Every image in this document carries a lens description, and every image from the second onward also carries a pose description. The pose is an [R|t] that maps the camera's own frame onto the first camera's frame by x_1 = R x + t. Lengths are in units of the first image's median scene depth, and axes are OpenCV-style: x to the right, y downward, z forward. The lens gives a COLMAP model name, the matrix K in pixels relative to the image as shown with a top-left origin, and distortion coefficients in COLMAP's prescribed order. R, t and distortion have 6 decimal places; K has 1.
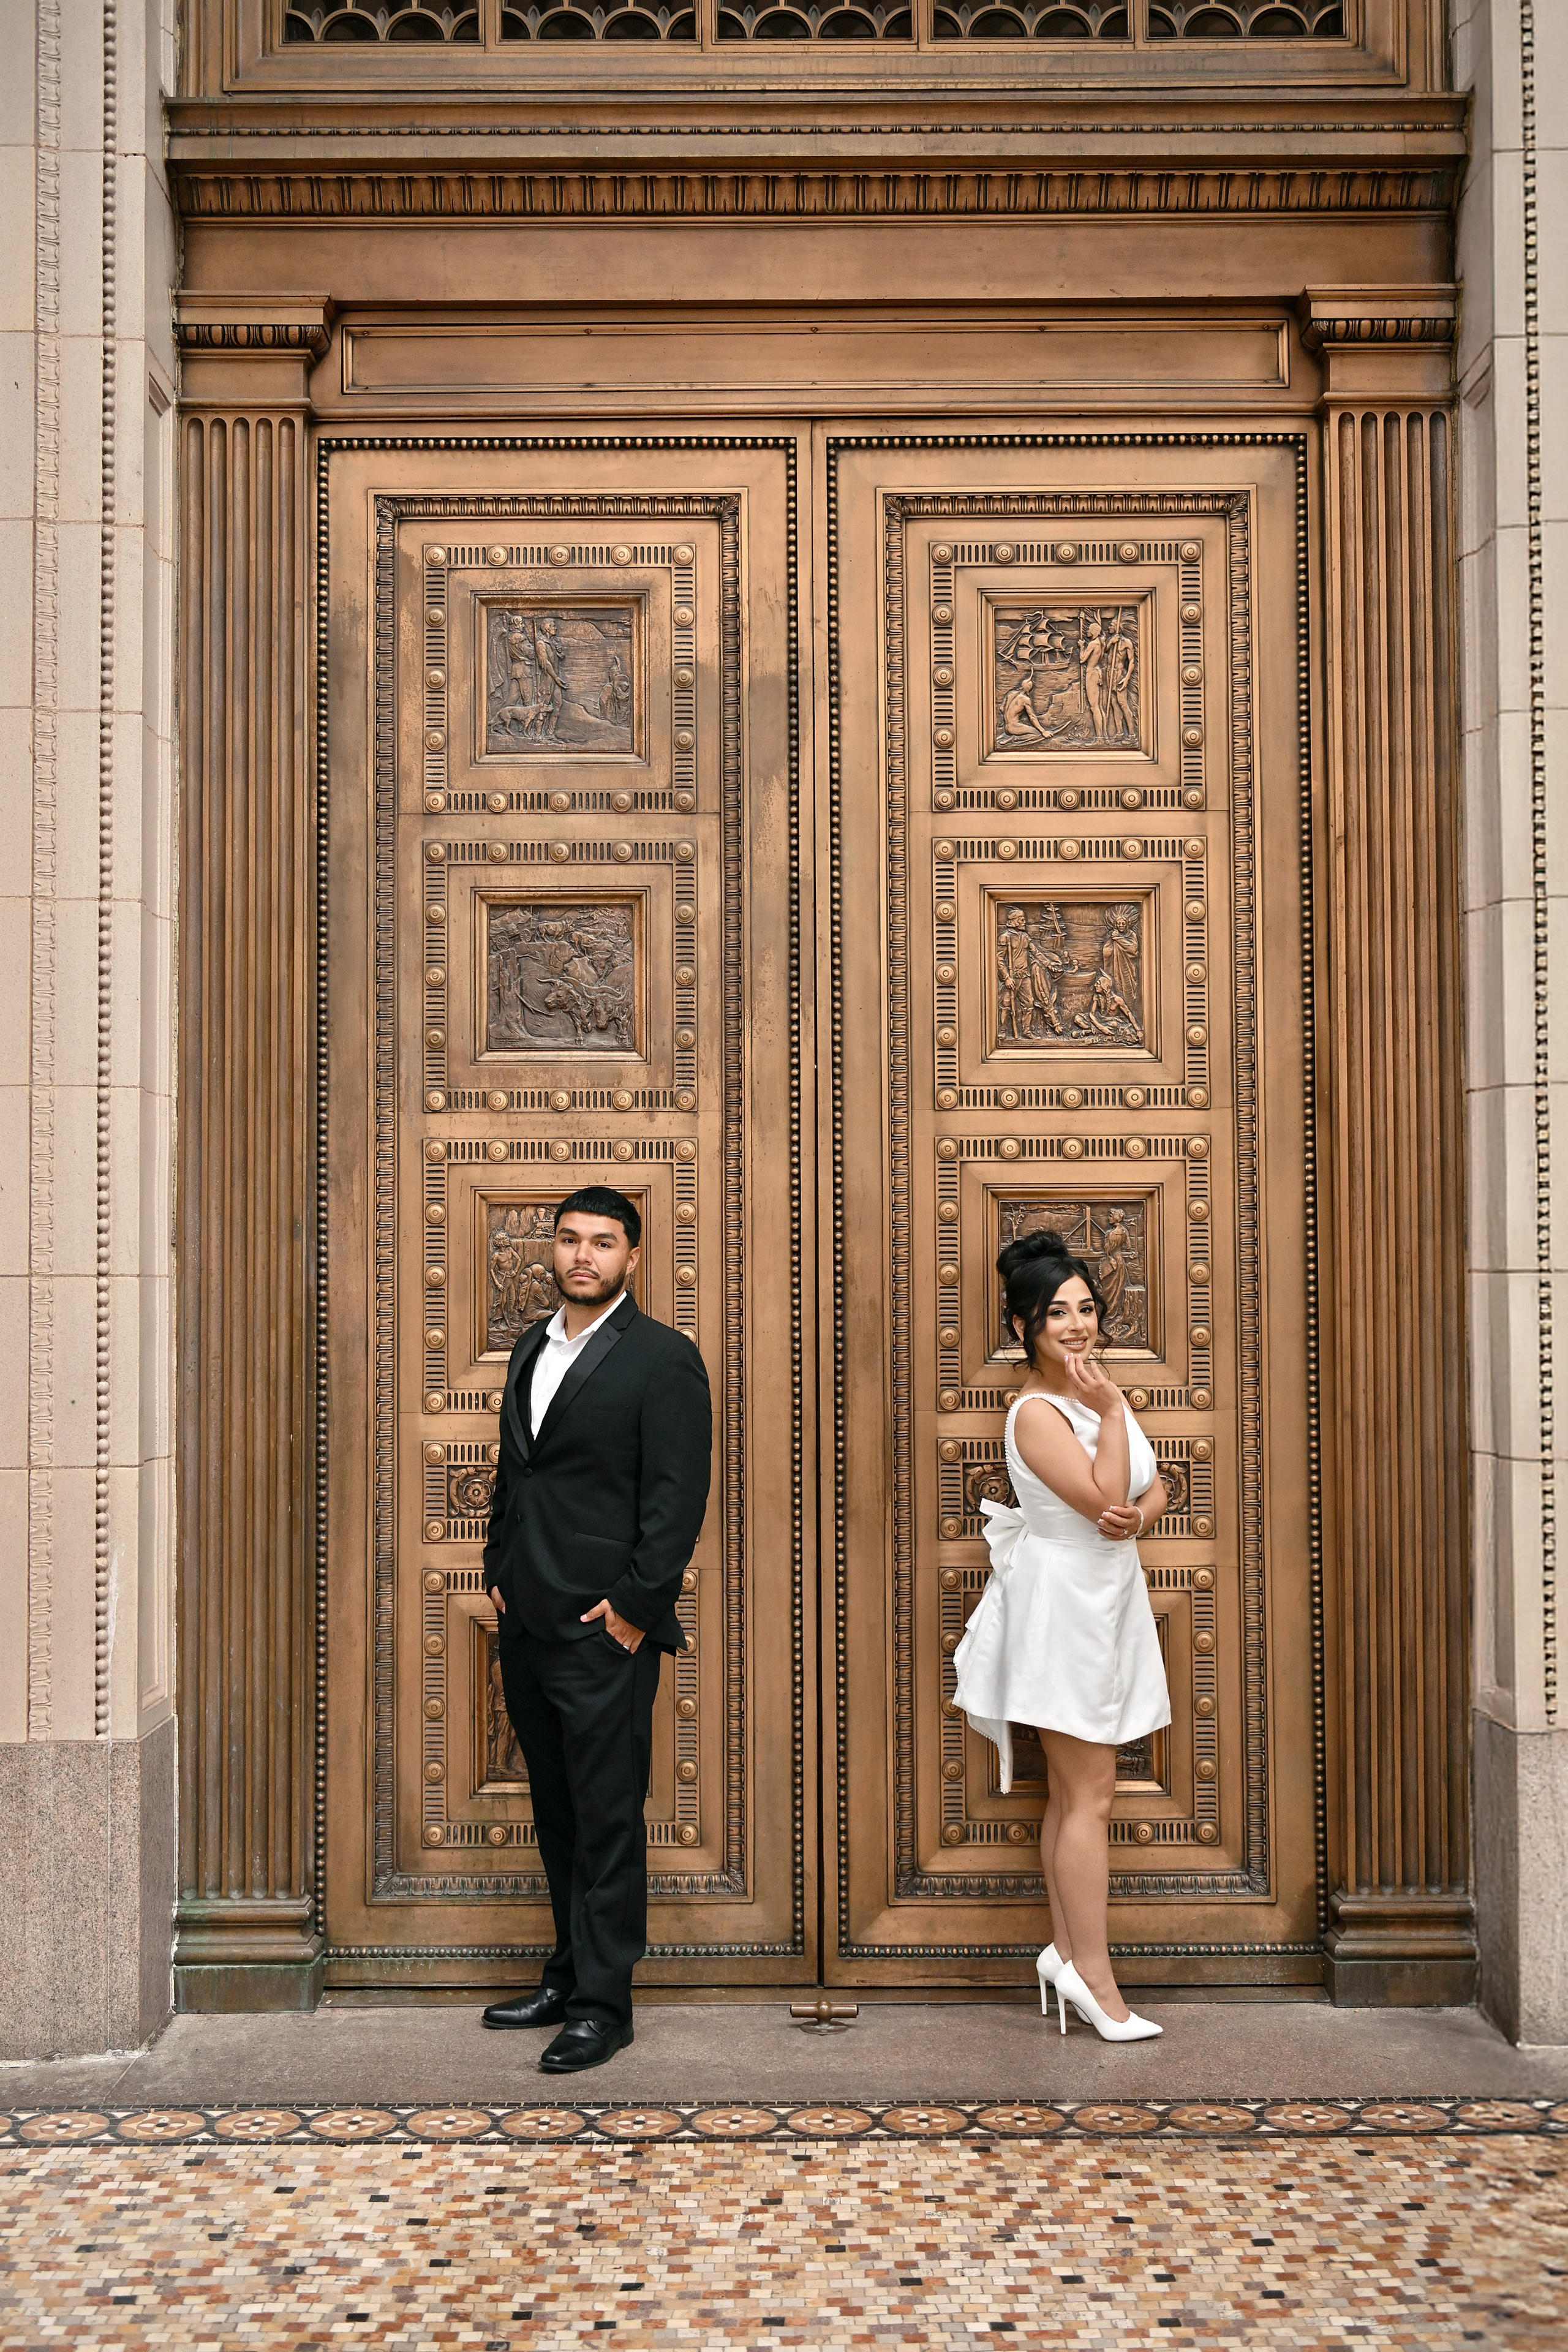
lens RADIAL K [[2703.4, 0, 768.0], [0, 2703.4, 1185.3], [0, 0, 1]] dist [-0.000693, 0.000000]
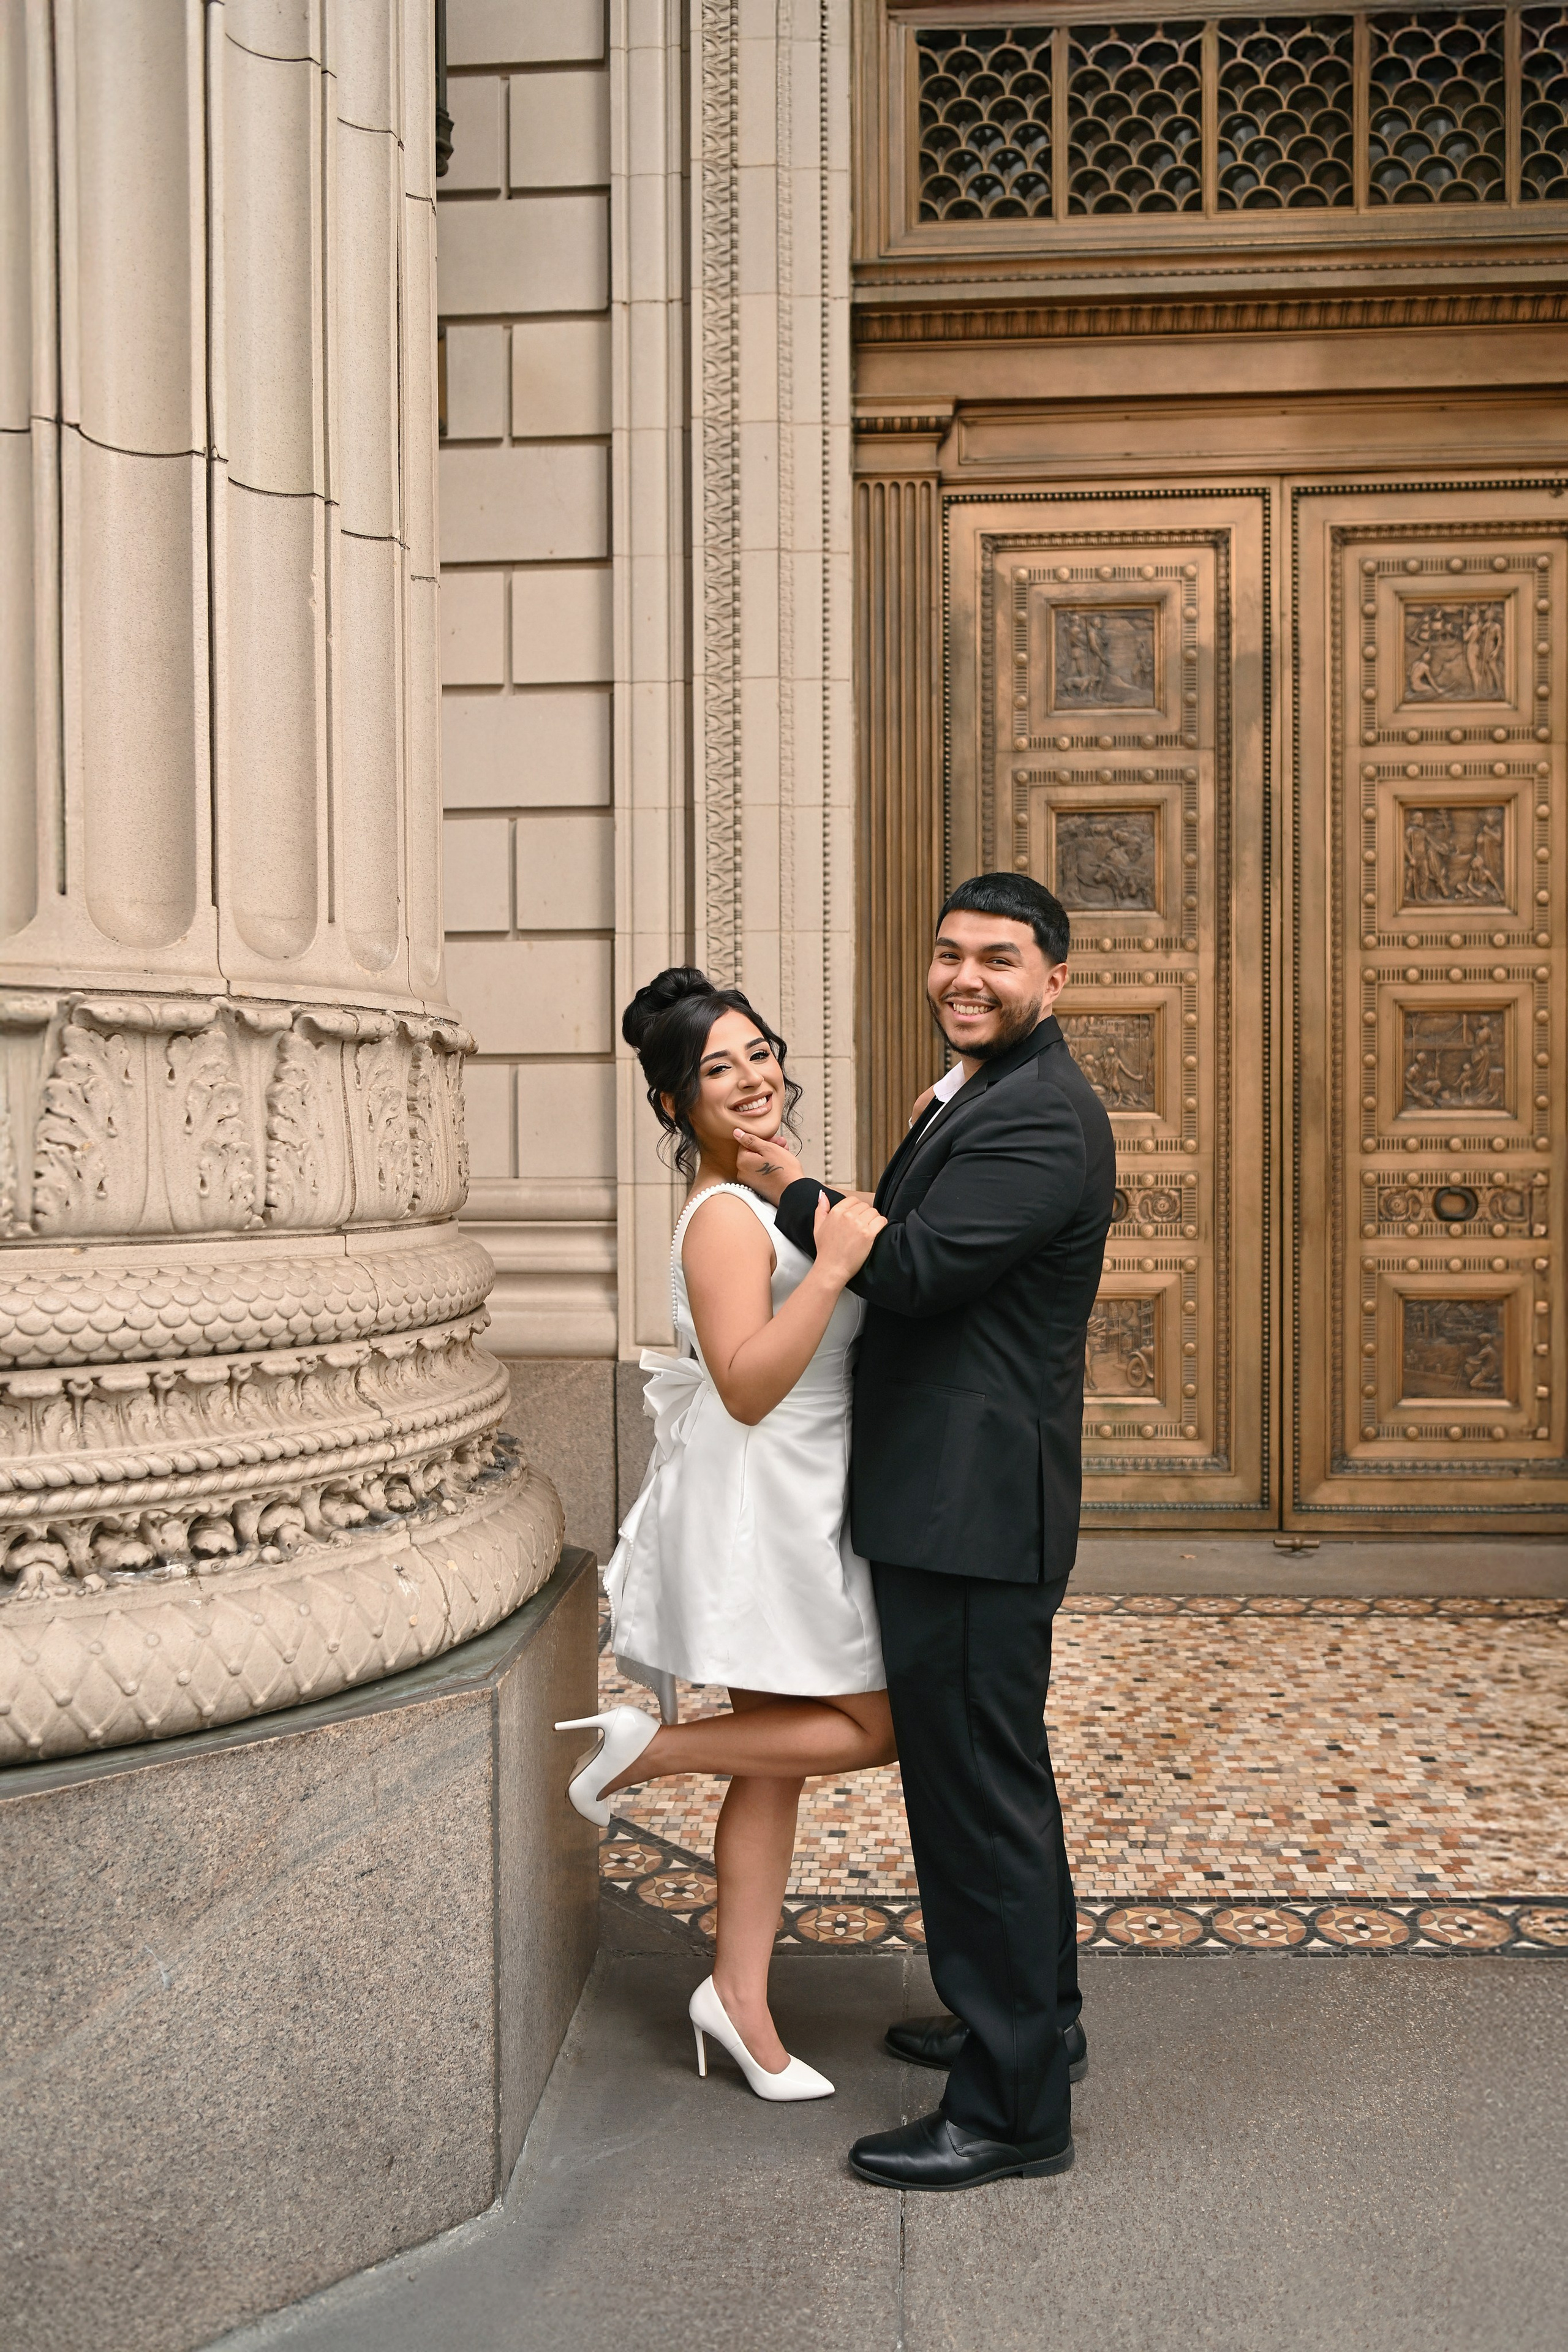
lens RADIAL K [[1843.2, 0, 800.5], [0, 1843.2, 1178.0], [0, 0, 1]] dist [-0.011688, 0.008123]
pose [[0.998033, 0.001739, -0.062665, -0.181836], [0.002083, 0.998144, 0.060864, 0.035212], [0.062655, -0.060875, 0.996177, -0.030288]]
